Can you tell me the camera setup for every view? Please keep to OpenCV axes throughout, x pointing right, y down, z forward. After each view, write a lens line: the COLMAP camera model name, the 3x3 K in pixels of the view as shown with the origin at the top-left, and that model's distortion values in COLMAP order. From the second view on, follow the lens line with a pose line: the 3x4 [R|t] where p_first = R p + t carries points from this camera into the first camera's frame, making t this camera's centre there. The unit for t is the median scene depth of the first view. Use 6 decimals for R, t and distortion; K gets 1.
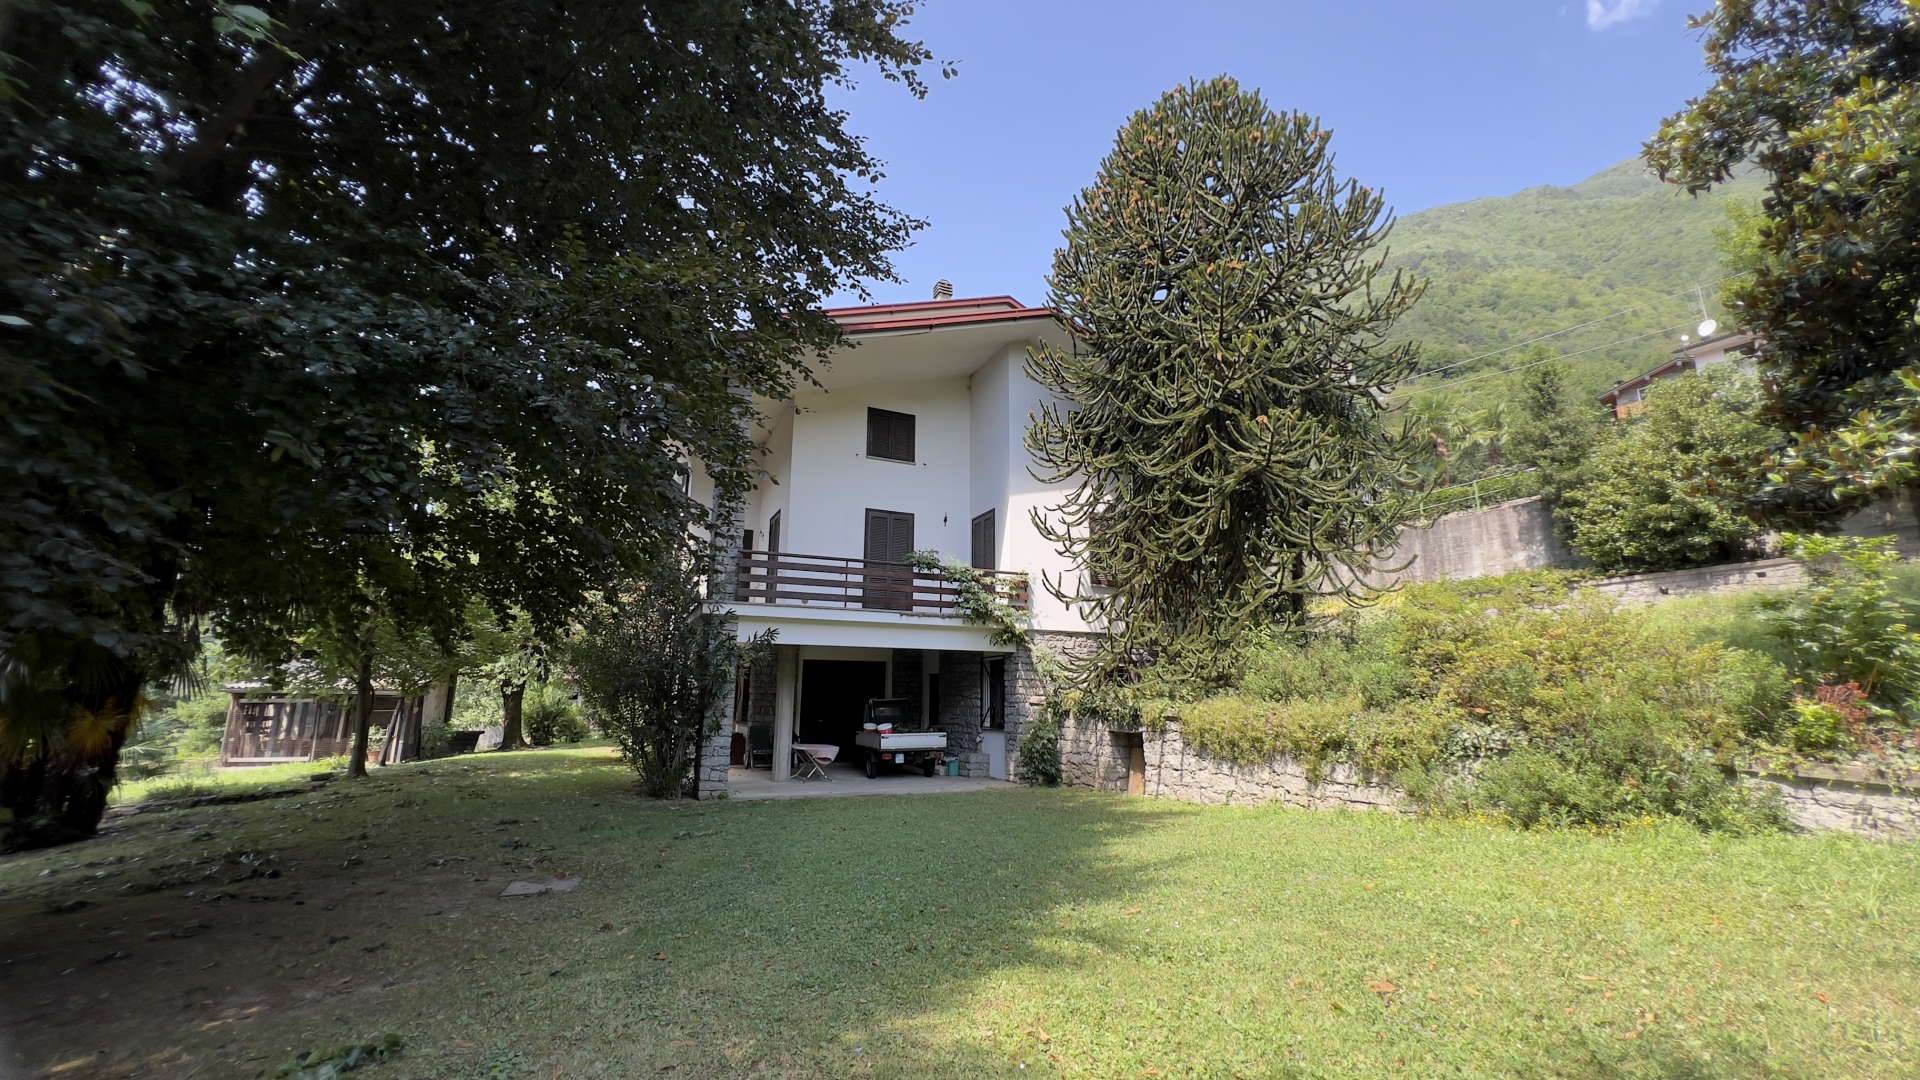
lens RADIAL K [[767.6, 0, 953.8], [0, 767.6, 538.5], [0, 0, 1]] dist [-0.002228, 0.000638]
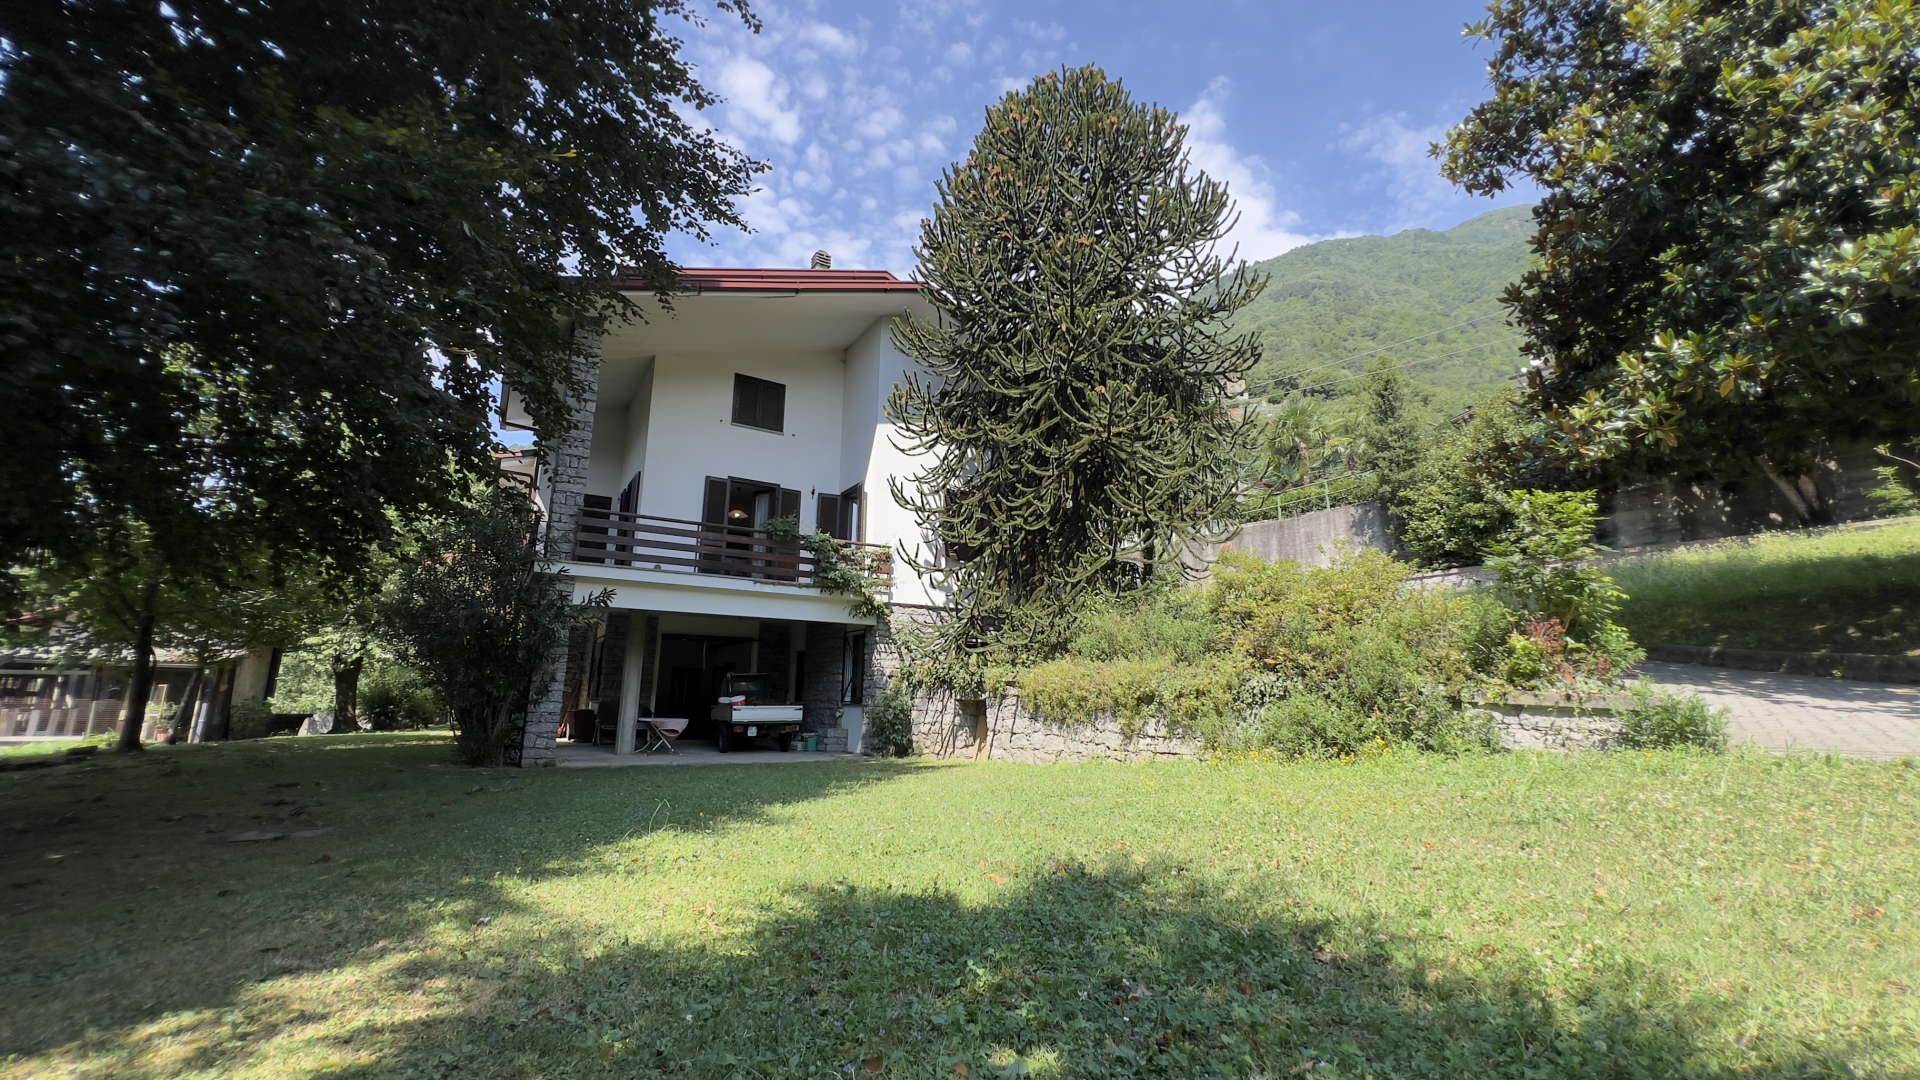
lens RADIAL K [[767.6, 0, 956.8], [0, 767.6, 540.3], [0, 0, 1]] dist [-0.002228, 0.000638]
pose [[0.992414, 0.031296, 0.118889, 0.075205], [-0.031345, 0.999508, -0.001458, 0.043174], [-0.118876, -0.002279, 0.992906, 0.000286]]
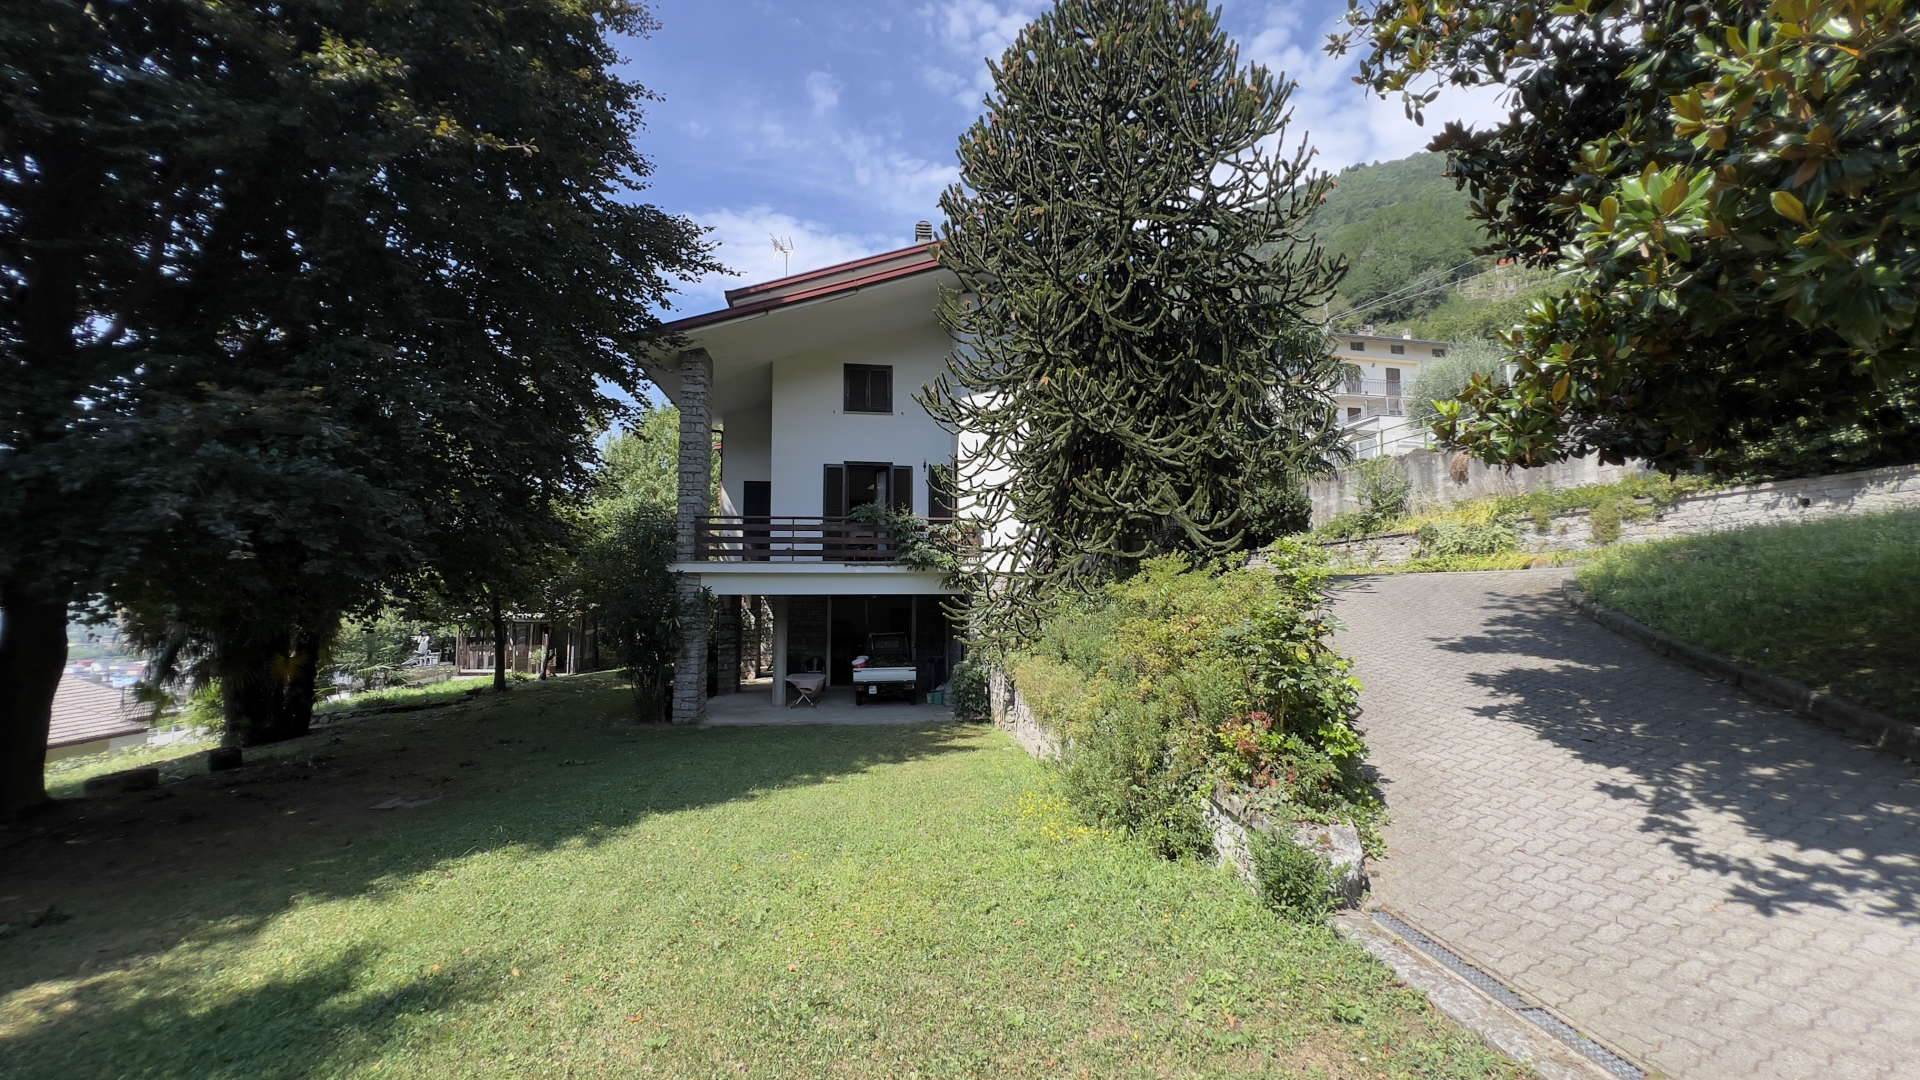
lens RADIAL K [[767.6, 0, 964.2], [0, 767.6, 543.1], [0, 0, 1]] dist [-0.002228, 0.000638]
pose [[0.954731, -0.029490, -0.296005, 0.459060], [0.069750, 0.989526, 0.126387, -0.064345], [0.289177, -0.141312, 0.946788, 0.018176]]
